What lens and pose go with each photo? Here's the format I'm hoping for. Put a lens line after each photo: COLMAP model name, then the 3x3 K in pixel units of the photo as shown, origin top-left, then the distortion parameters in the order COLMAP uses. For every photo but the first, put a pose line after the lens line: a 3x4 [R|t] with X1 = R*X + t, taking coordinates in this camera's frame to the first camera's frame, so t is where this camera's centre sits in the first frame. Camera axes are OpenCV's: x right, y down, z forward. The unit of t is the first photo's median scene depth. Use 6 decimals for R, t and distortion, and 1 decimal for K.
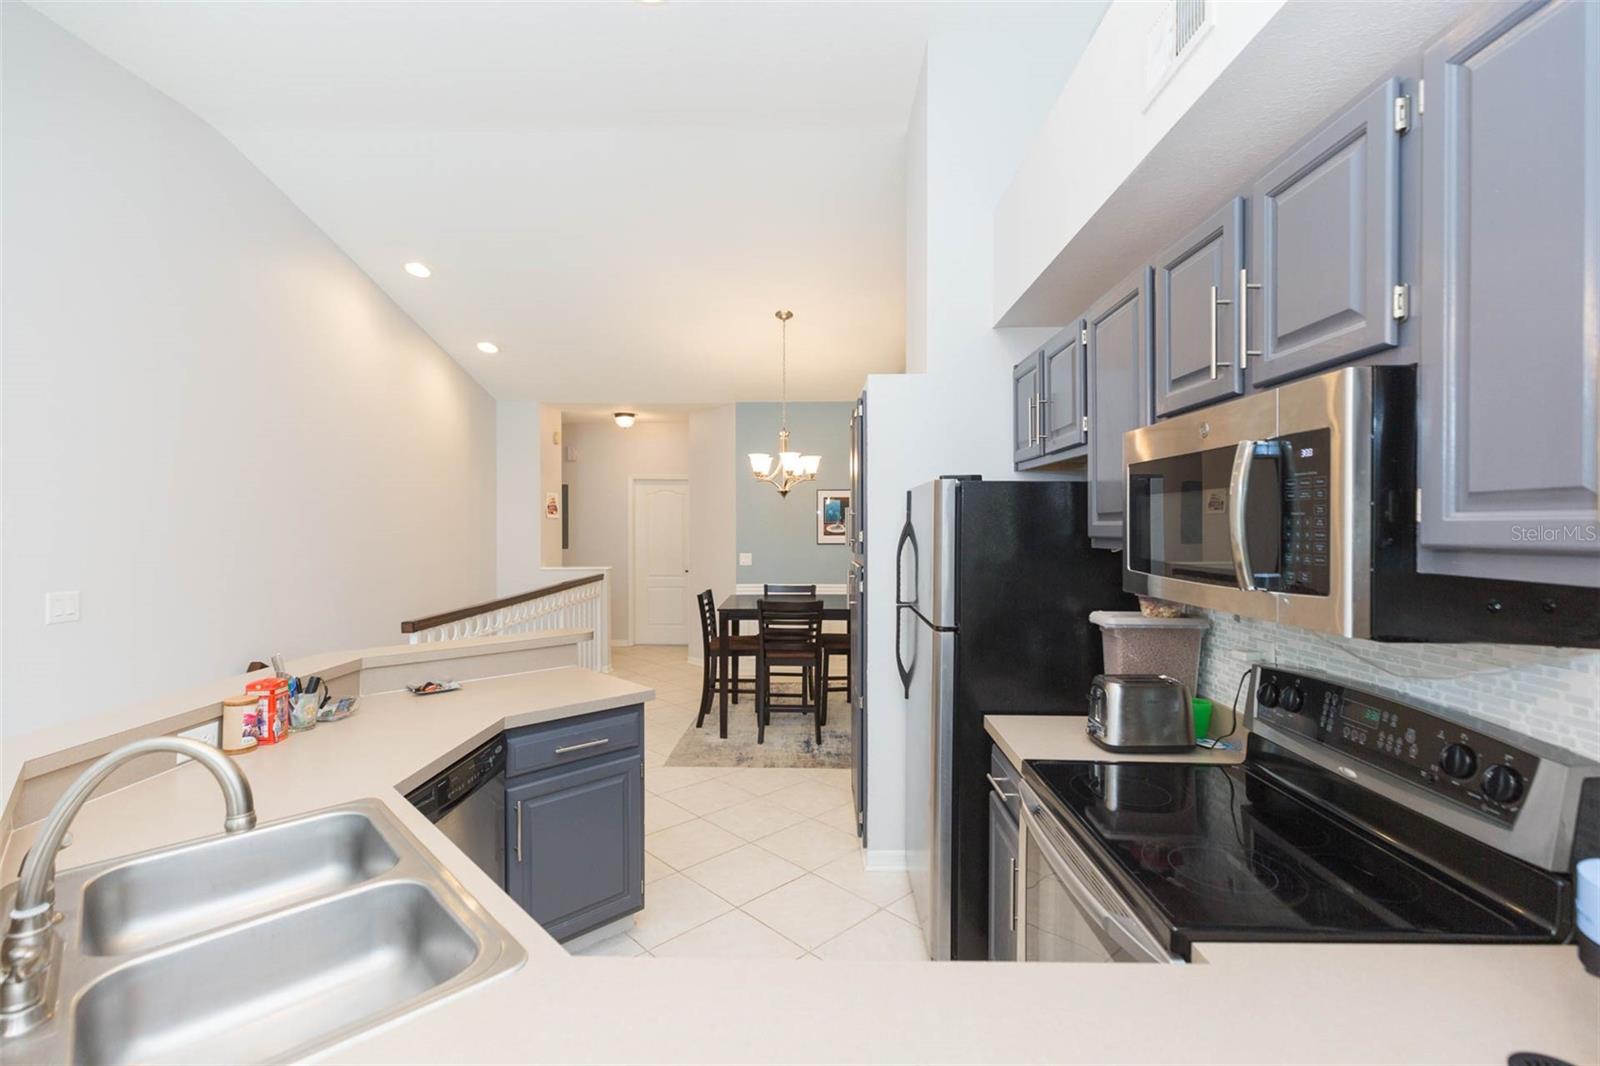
lens RADIAL K [[728.9, 0, 801.8], [0, 728.9, 525.9], [0, 0, 1]] dist [0.004974, -0.002029]
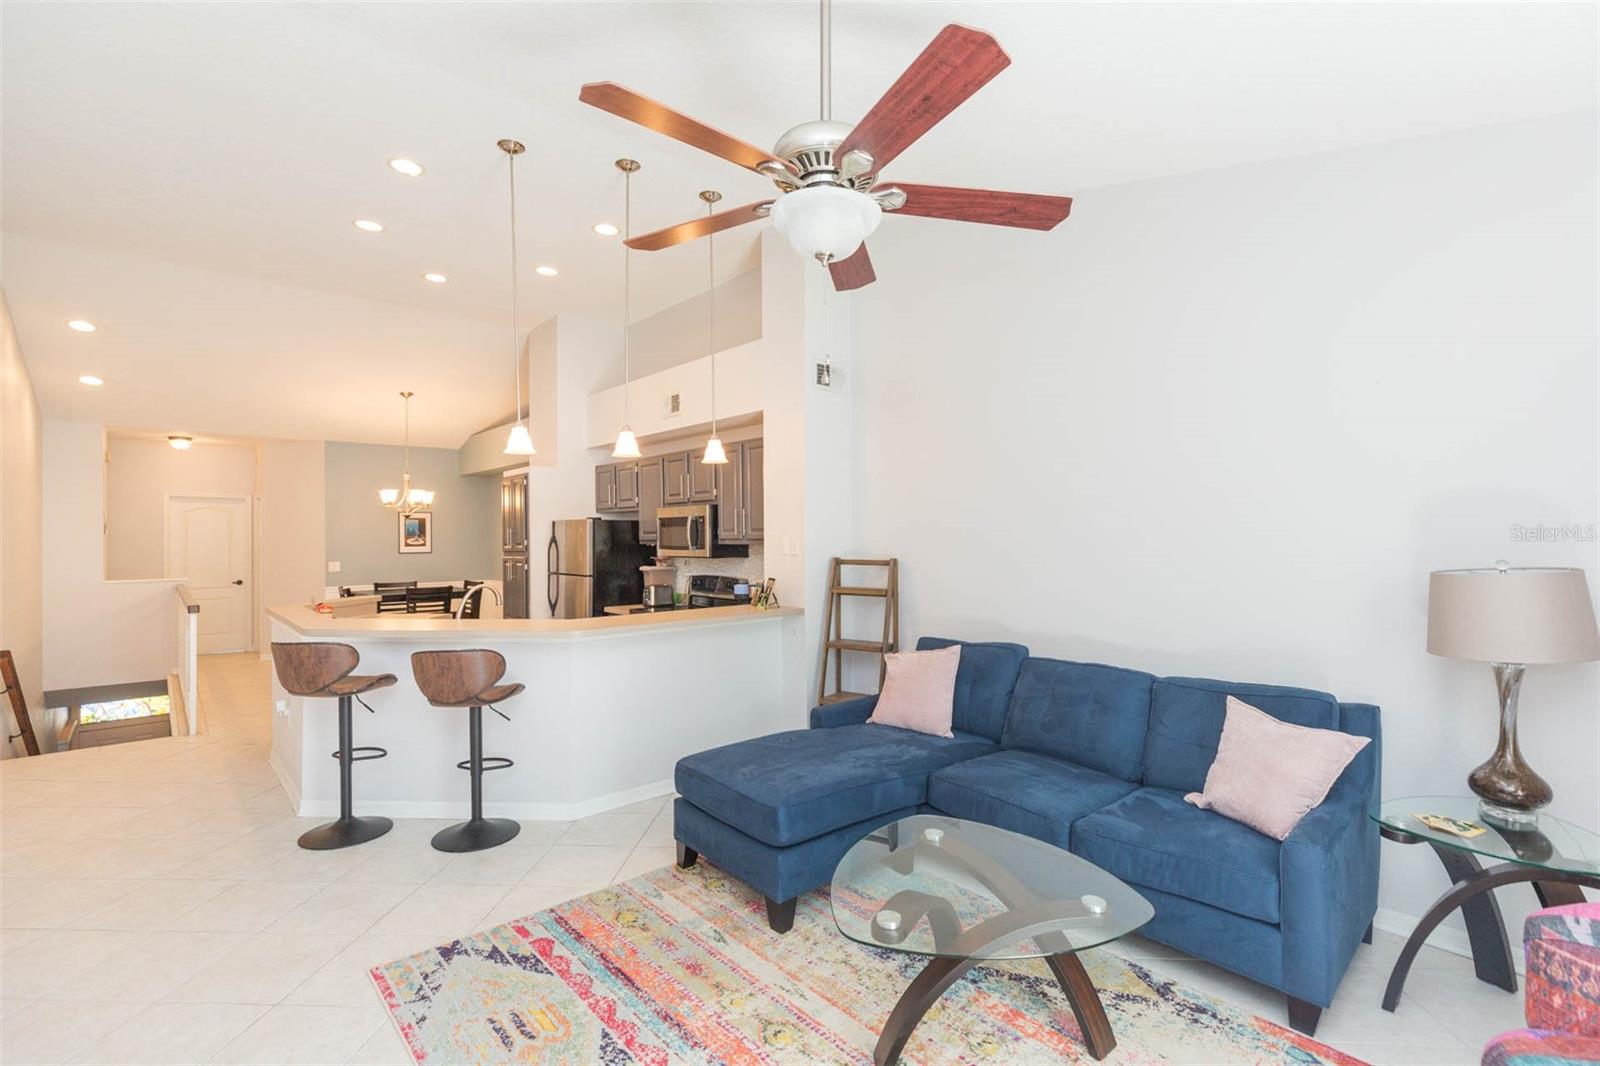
lens RADIAL K [[728.9, 0, 808.9], [0, 728.9, 530.7], [0, 0, 1]] dist [0.004974, -0.002029]
pose [[0.741156, 0.000594, 0.671333, -0.413612], [0.008468, 0.999912, -0.010232, 0.005072], [-0.671280, 0.013268, 0.741085, -0.625784]]
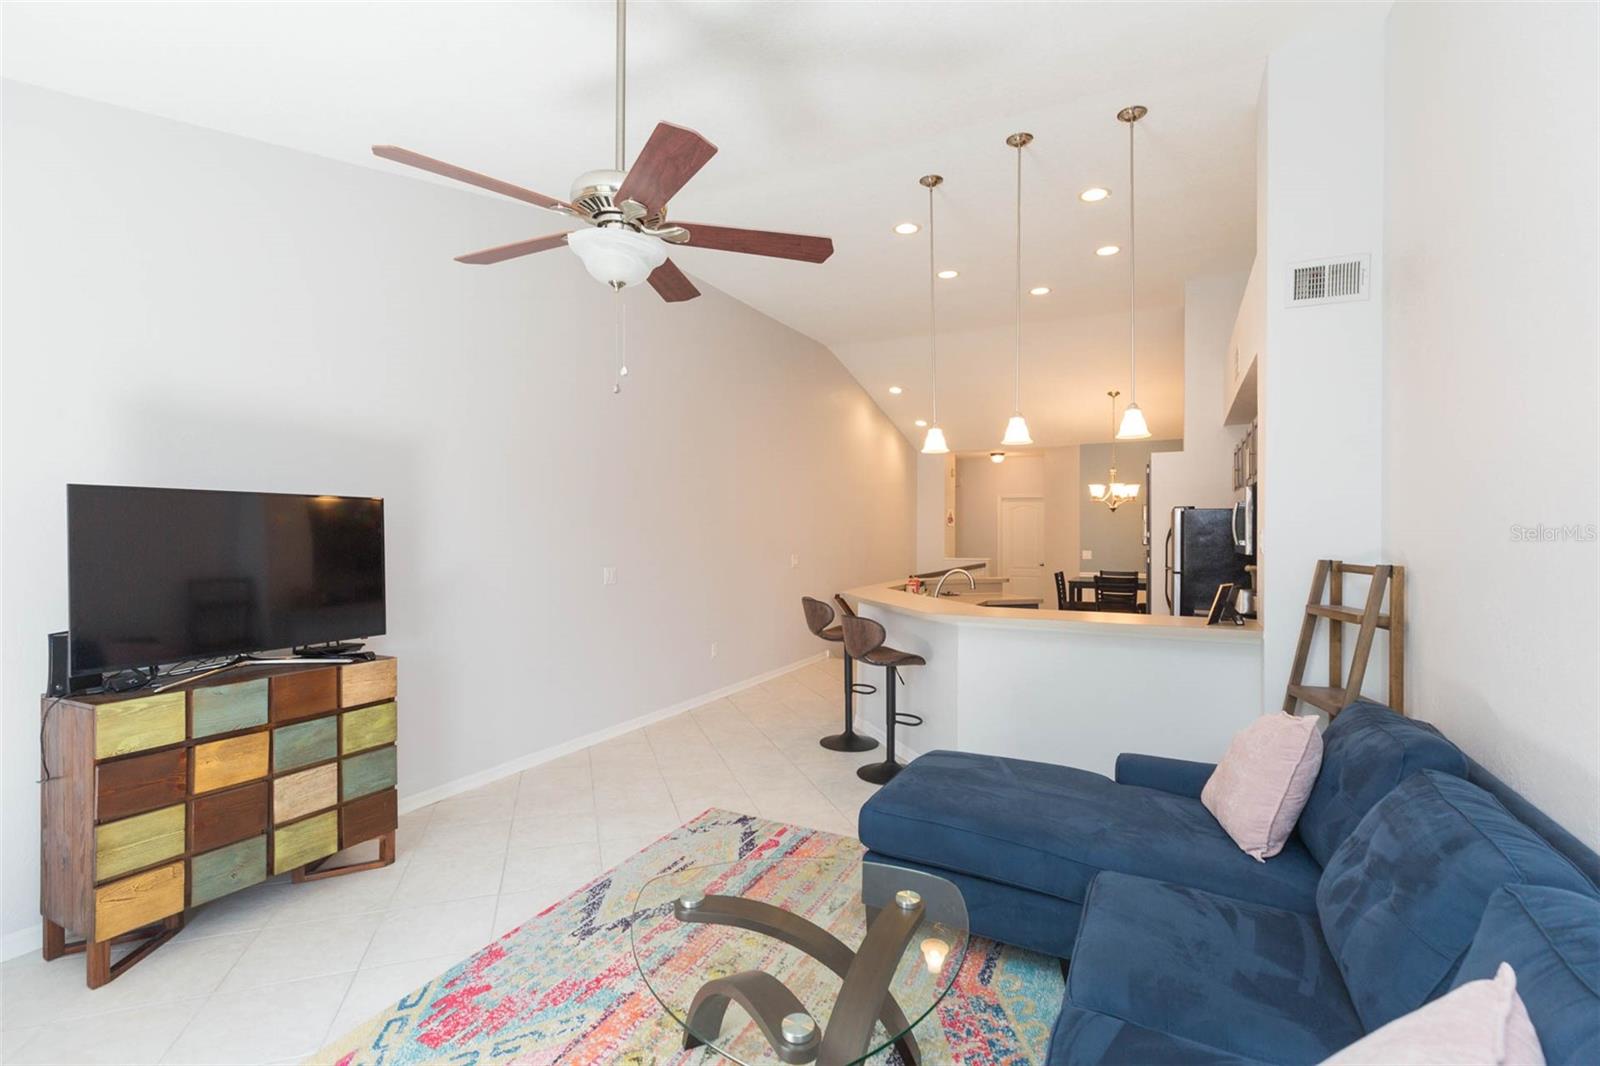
lens RADIAL K [[728.9, 0, 798.9], [0, 728.9, 529.3], [0, 0, 1]] dist [0.004974, -0.002029]
pose [[0.897678, 0.001191, -0.440651, 0.059550], [-0.004423, 0.999970, -0.006307, 0.009950], [0.440631, 0.007611, 0.897656, -0.689449]]
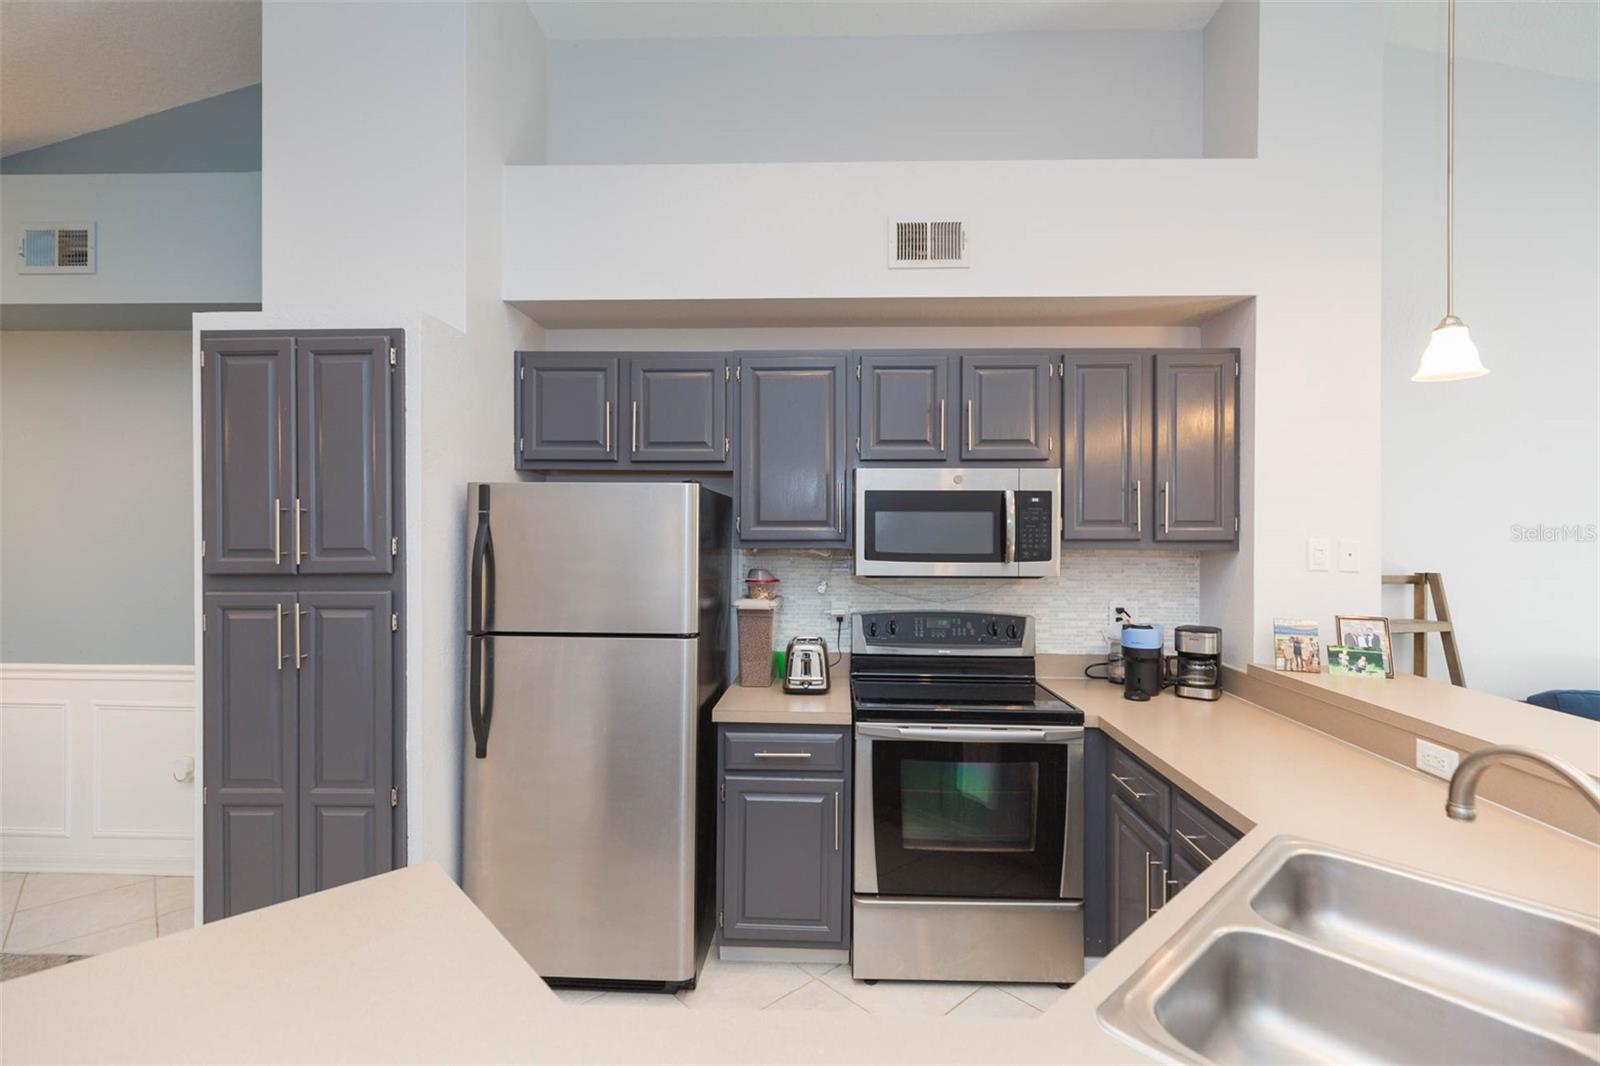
lens RADIAL K [[728.9, 0, 804.6], [0, 728.9, 531.3], [0, 0, 1]] dist [0.004974, -0.002029]
pose [[0.028300, -0.001197, 0.999599, -0.334667], [-0.001038, 0.999999, 0.001227, -0.000374], [-0.999599, -0.001073, 0.028298, 0.344233]]
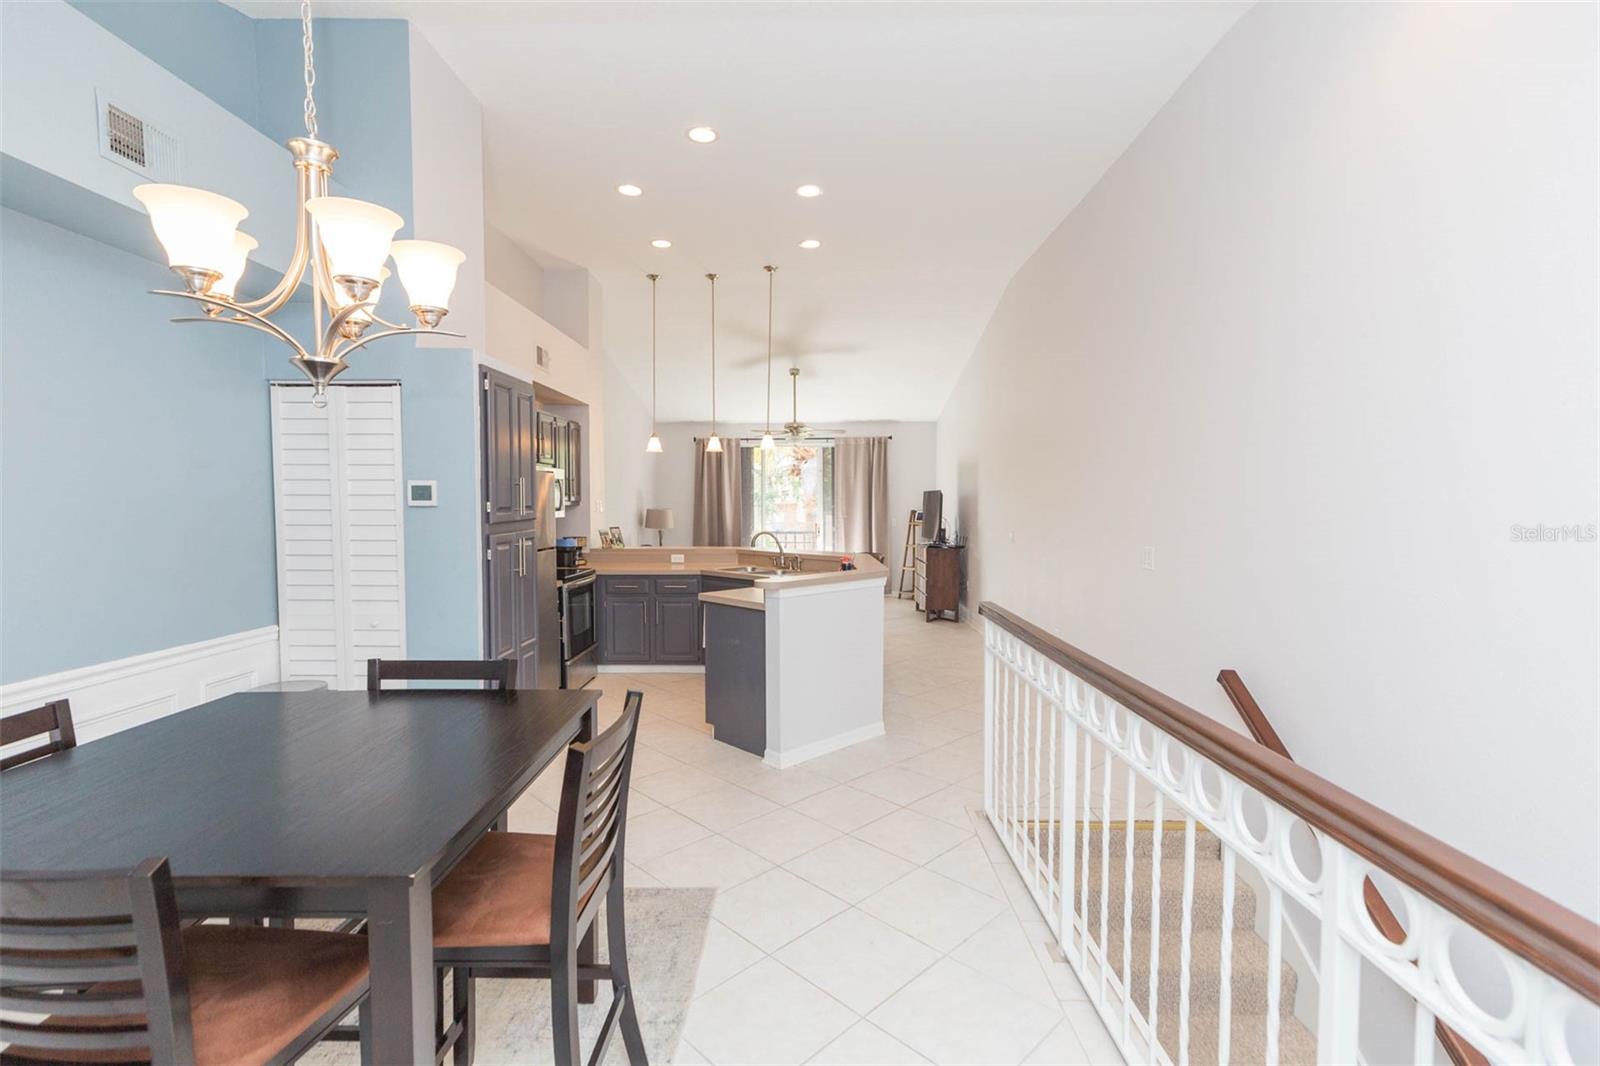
lens RADIAL K [[728.9, 0, 812.0], [0, 728.9, 535.8], [0, 0, 1]] dist [0.004974, -0.002029]
pose [[-0.999958, 0.002532, -0.008863, -0.215930], [0.002094, 0.998794, 0.049052, 0.005243], [0.008977, 0.049031, -0.998757, 1.282482]]
